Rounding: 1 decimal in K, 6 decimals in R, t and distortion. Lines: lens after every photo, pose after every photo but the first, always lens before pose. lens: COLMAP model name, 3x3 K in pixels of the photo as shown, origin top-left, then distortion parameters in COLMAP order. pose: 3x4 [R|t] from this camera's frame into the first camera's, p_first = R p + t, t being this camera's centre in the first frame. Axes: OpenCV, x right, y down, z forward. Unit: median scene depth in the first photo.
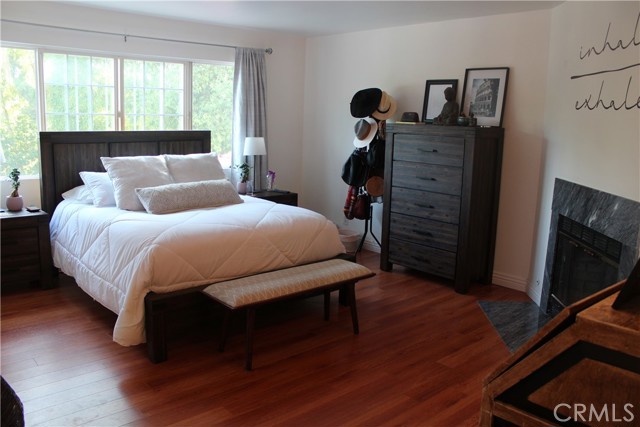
lens RADIAL K [[541.6, 0, 319.0], [0, 541.6, 214.0], [0, 0, 1]] dist [-0.136000, 0.101611]
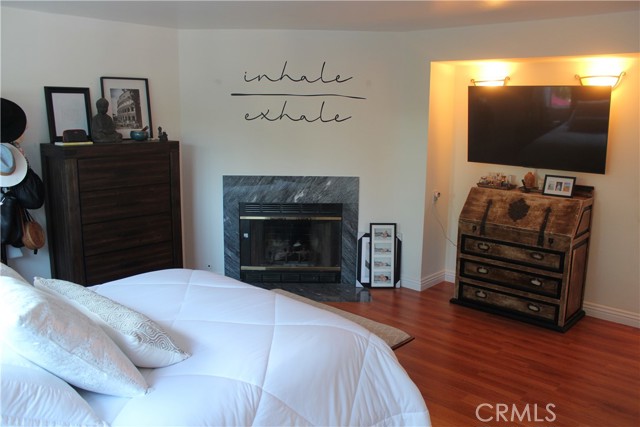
lens RADIAL K [[541.6, 0, 319.3], [0, 541.6, 214.0], [0, 0, 1]] dist [-0.136000, 0.101611]
pose [[-0.100997, -0.219737, 0.970317, -0.690930], [0.158532, 0.959288, 0.233740, -0.206866], [-0.982175, 0.177434, -0.062050, 0.758282]]
